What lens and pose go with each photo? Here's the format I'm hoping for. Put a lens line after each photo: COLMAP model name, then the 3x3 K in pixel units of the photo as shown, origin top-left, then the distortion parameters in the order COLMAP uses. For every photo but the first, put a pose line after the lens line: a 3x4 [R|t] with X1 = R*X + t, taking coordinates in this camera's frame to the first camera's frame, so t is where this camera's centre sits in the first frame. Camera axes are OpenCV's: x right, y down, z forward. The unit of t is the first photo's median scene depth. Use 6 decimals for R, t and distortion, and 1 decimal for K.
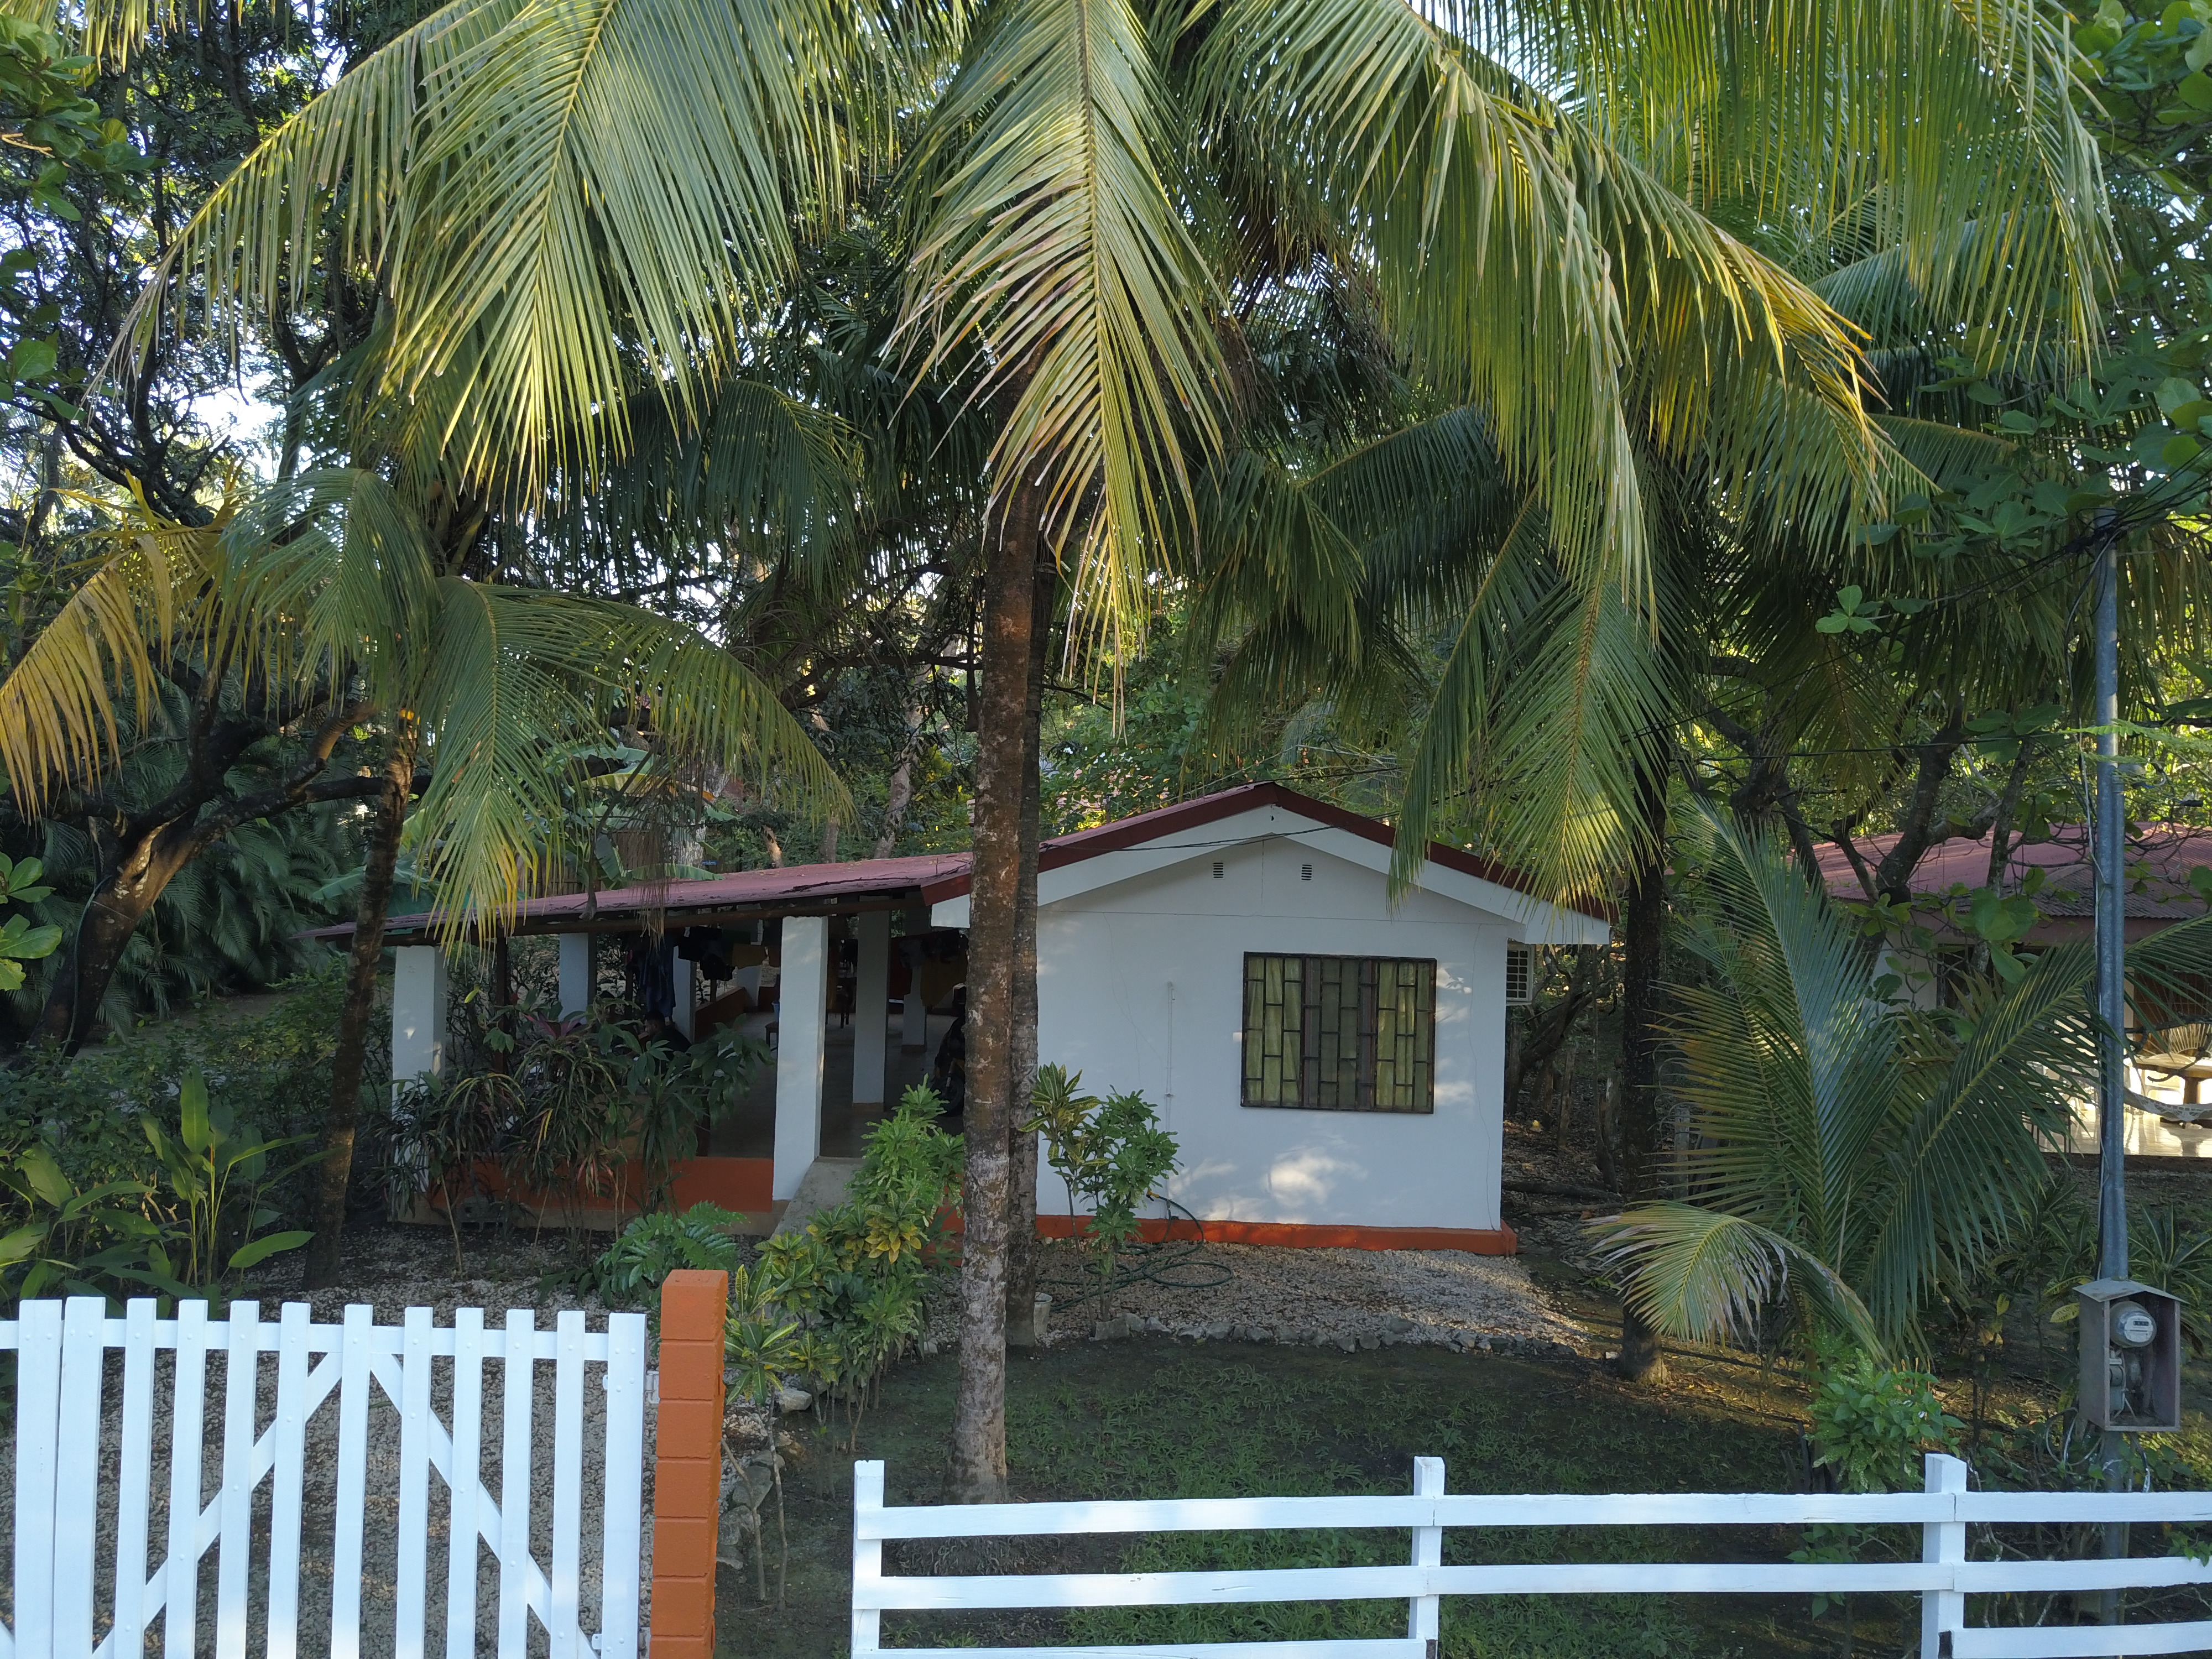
lens RADIAL K [[1677.9, 0, 1107.6], [0, 1677.9, 824.3], [0, 0, 1]] dist [-0.020535, 0.017723]
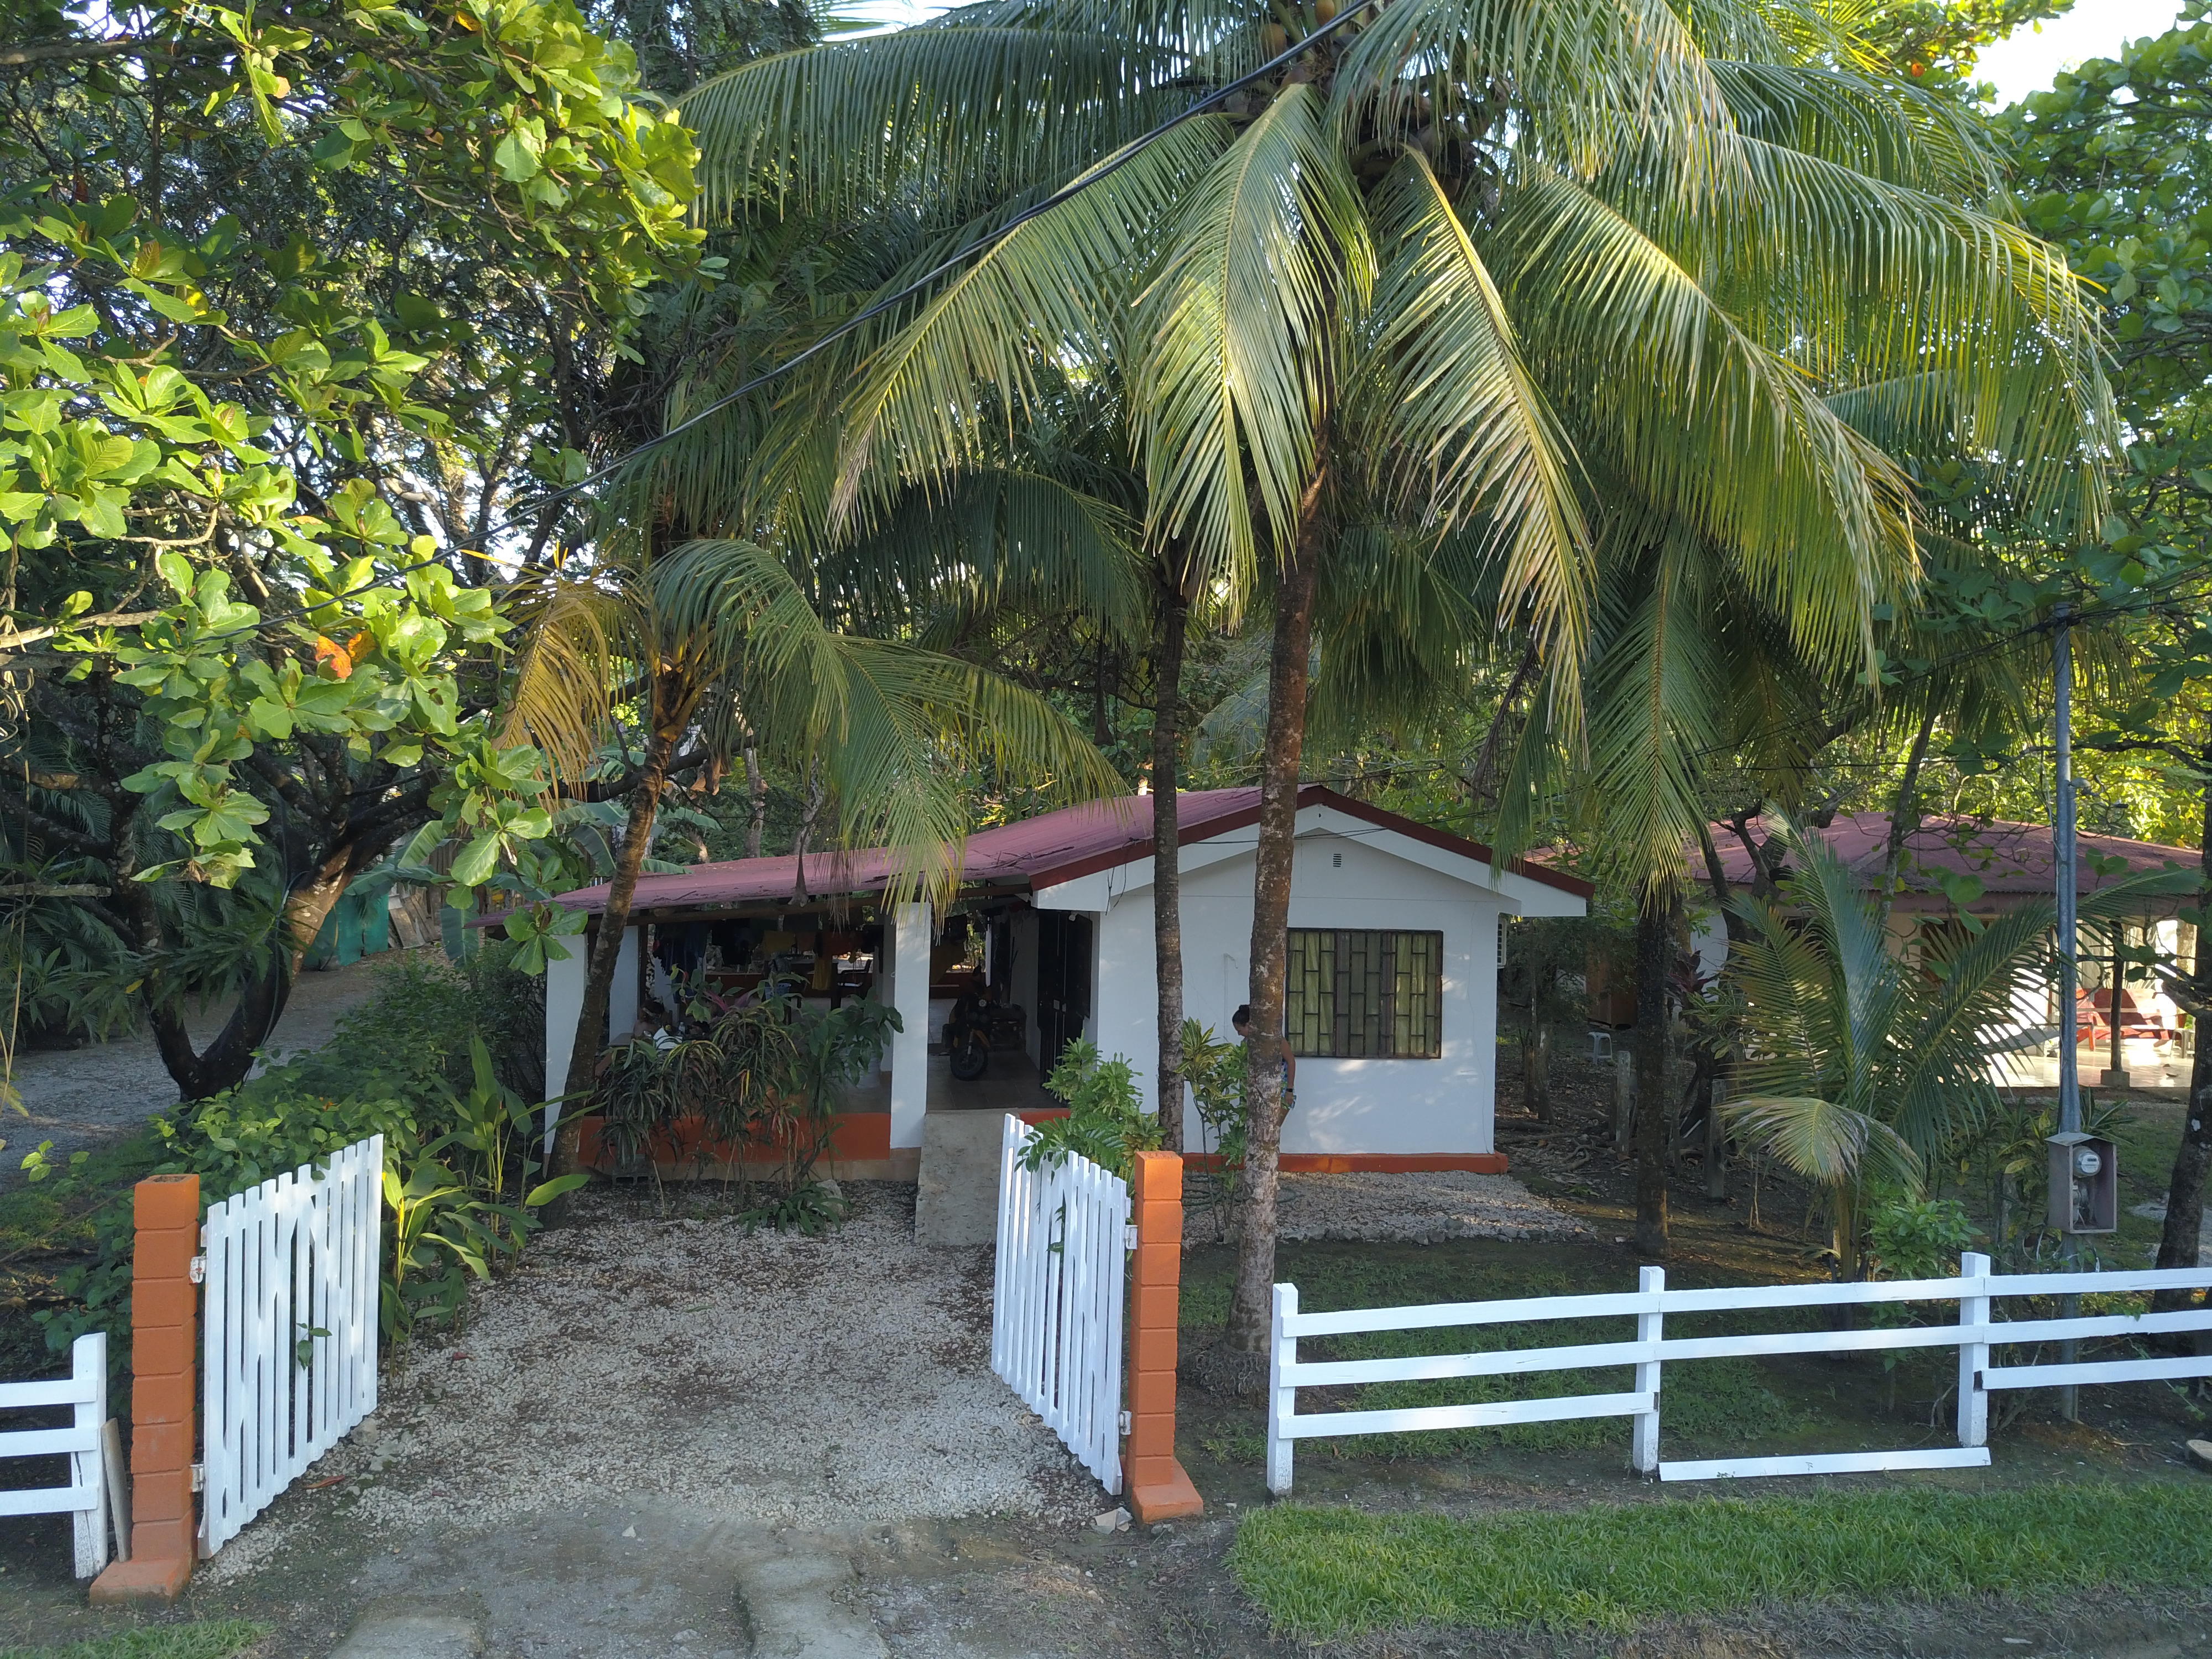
lens RADIAL K [[1677.9, 0, 1104.2], [0, 1677.9, 835.7], [0, 0, 1]] dist [-0.020535, 0.017723]
pose [[0.989553, -0.006326, 0.144032, -0.436792], [0.004612, 0.999915, 0.012236, -0.008518], [-0.144097, -0.011444, 0.989497, -0.316786]]
